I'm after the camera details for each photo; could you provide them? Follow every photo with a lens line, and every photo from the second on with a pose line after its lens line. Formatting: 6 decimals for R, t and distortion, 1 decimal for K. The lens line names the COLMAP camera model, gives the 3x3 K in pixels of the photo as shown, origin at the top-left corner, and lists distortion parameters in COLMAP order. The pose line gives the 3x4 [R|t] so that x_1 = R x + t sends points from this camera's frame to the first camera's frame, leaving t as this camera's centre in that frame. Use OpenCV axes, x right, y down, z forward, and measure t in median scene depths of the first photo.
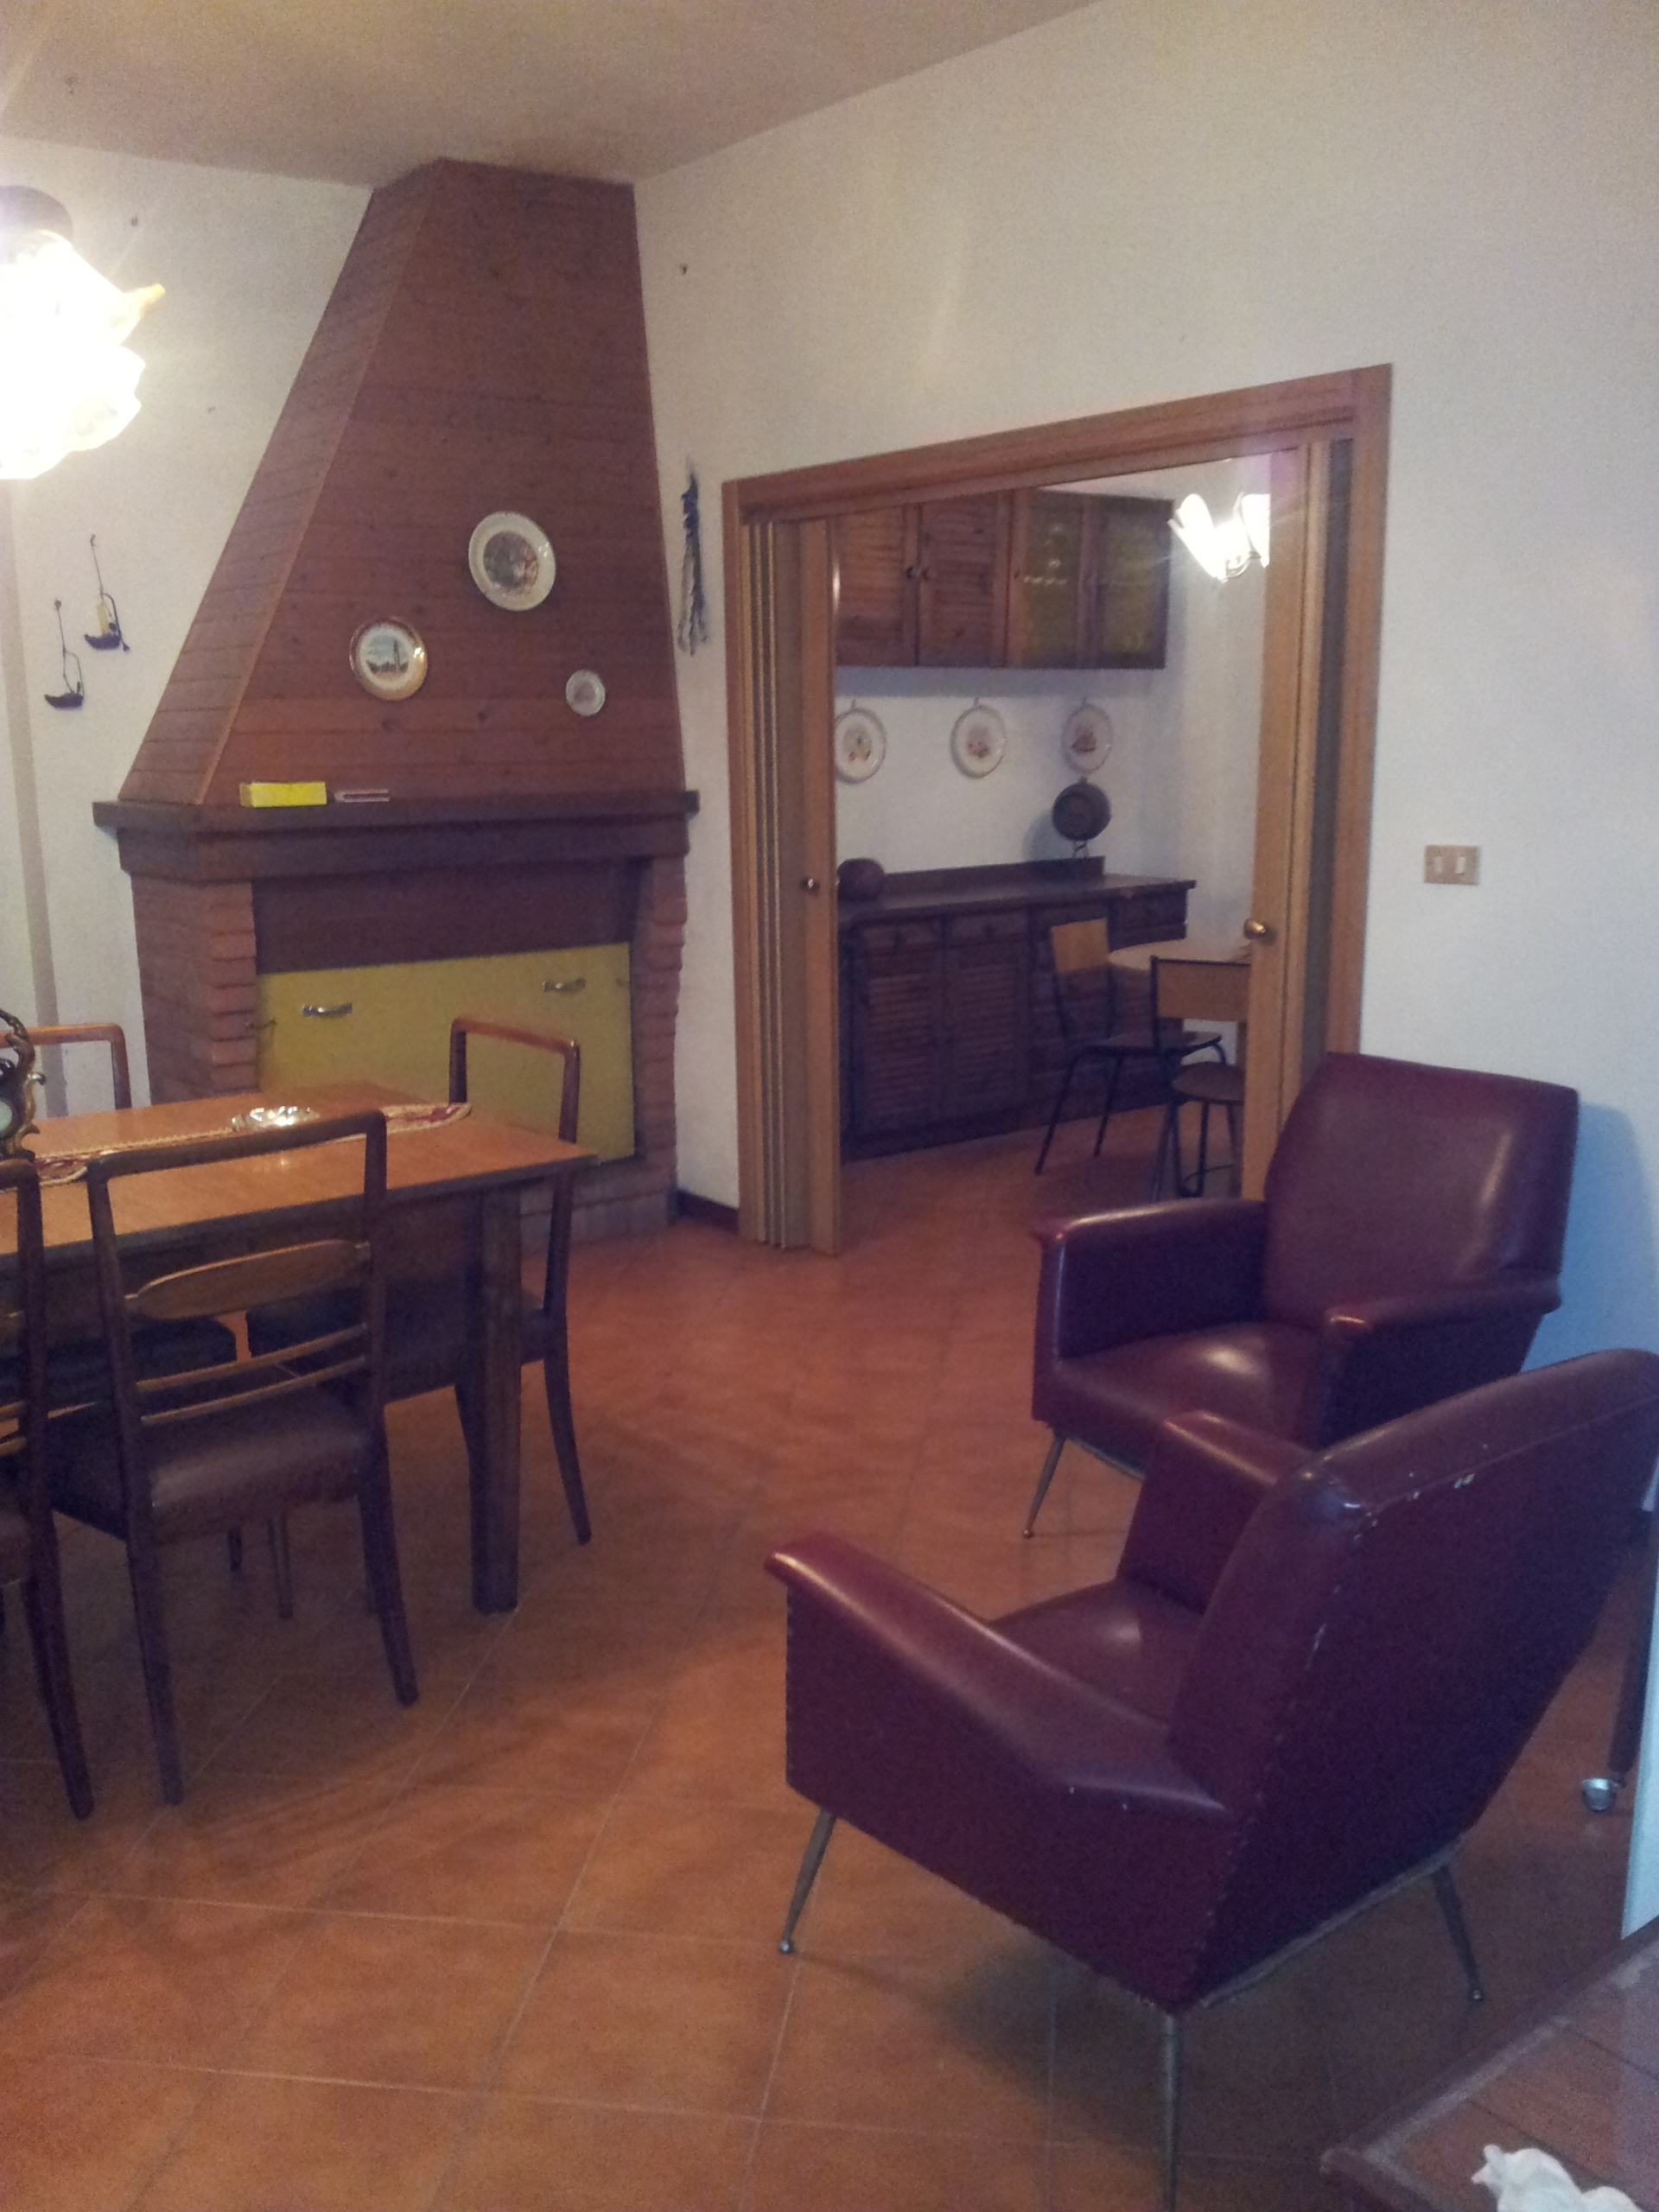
lens RADIAL K [[1891.6, 0, 829.5], [0, 1891.6, 1106.0], [0, 0, 1]] dist [-0.004632, -0.001777]
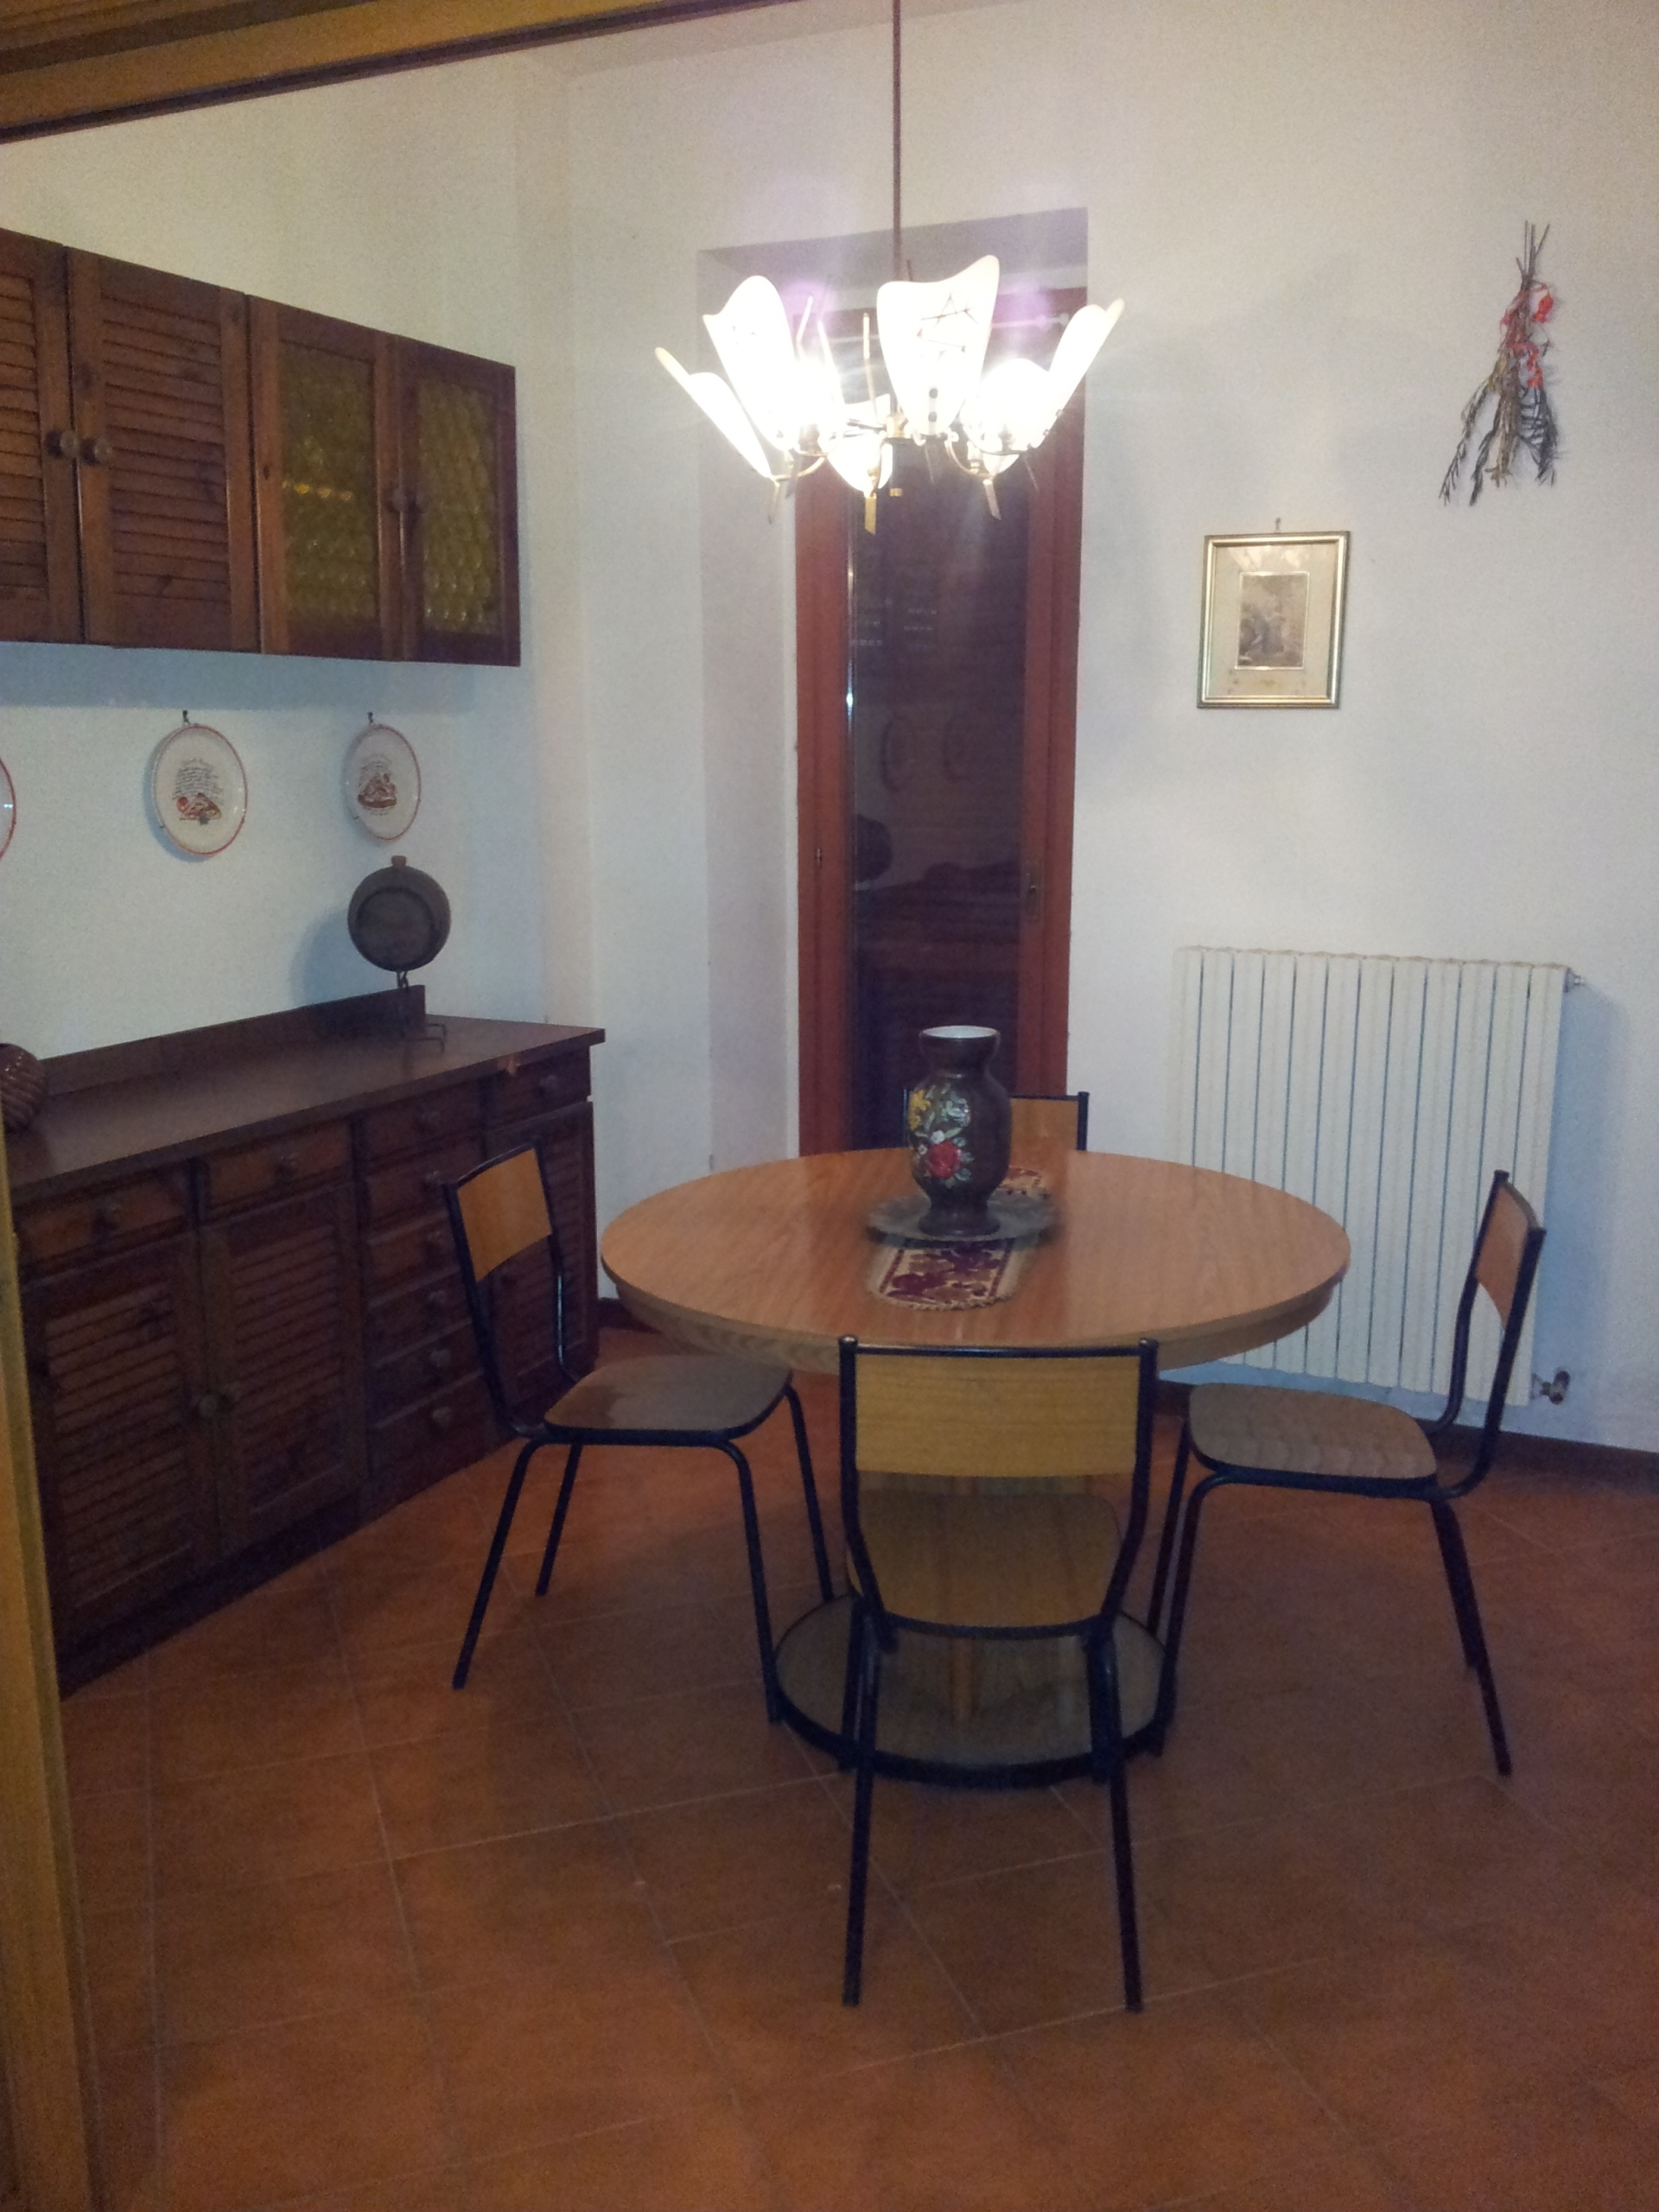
lens RADIAL K [[1891.6, 0, 829.5], [0, 1891.6, 1106.0], [0, 0, 1]] dist [-0.004632, -0.001777]
pose [[0.885661, -0.081286, 0.457163, -0.014138], [0.084932, 0.996307, 0.012610, -0.100222], [-0.456499, 0.027659, 0.889294, 0.466190]]
